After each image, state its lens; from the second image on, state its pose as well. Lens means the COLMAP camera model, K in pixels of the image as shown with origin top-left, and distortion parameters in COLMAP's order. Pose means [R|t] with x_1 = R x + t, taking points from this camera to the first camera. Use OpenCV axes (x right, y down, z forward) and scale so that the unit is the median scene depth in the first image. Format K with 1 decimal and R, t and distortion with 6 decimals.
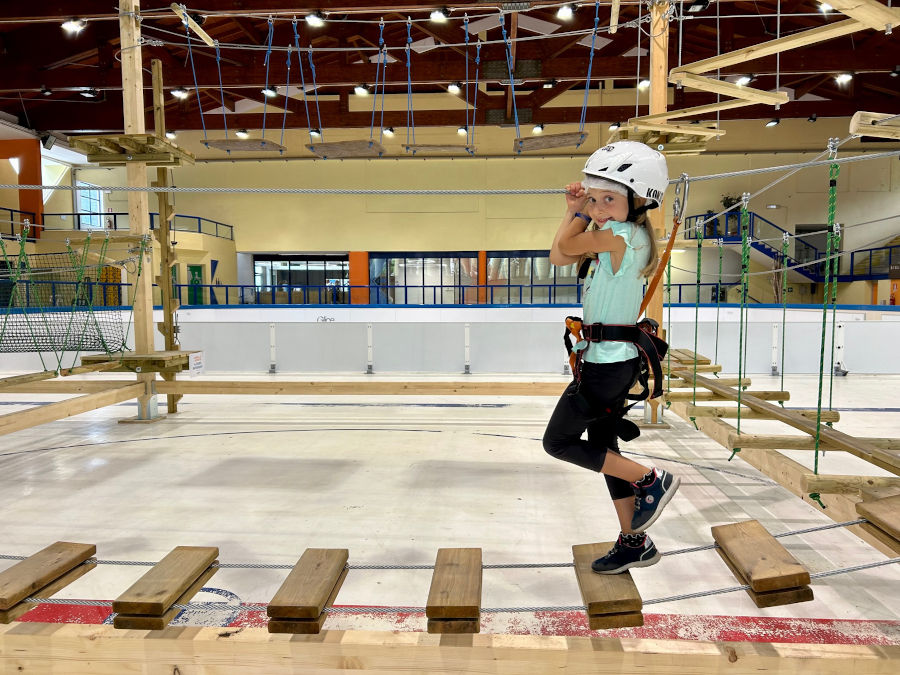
lens RADIAL K [[690.5, 0, 450.8], [0, 690.5, 341.0], [0, 0, 1]] dist [0.013656, -0.011291]
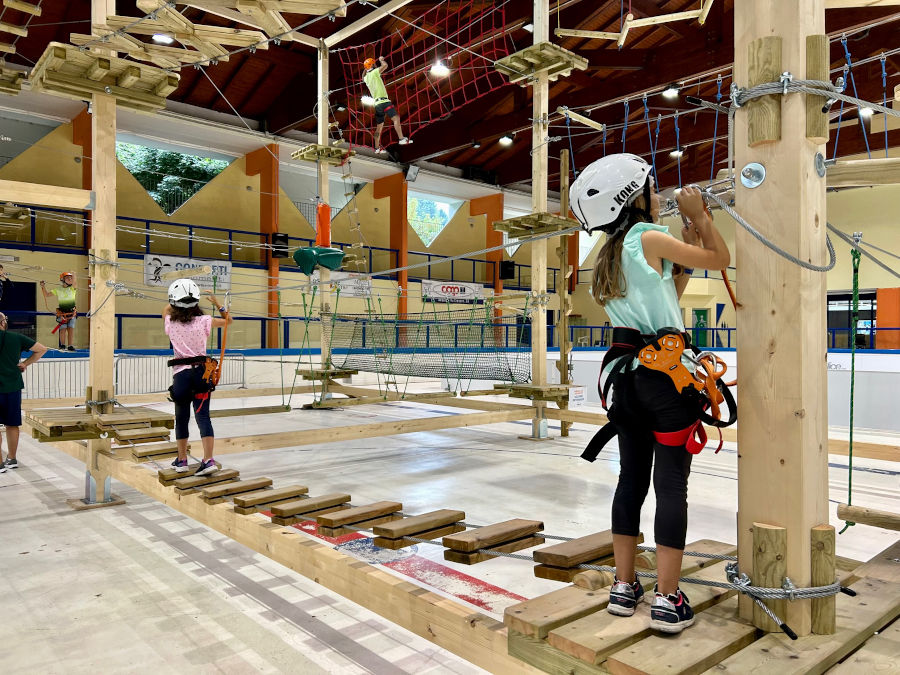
lens RADIAL K [[690.5, 0, 448.9], [0, 690.5, 338.4], [0, 0, 1]] dist [0.013656, -0.011291]
pose [[0.709082, 0.005504, -0.705105, 0.322491], [-0.050862, 0.997764, -0.043360, -0.003355], [0.703289, 0.066609, 0.707776, -0.003379]]
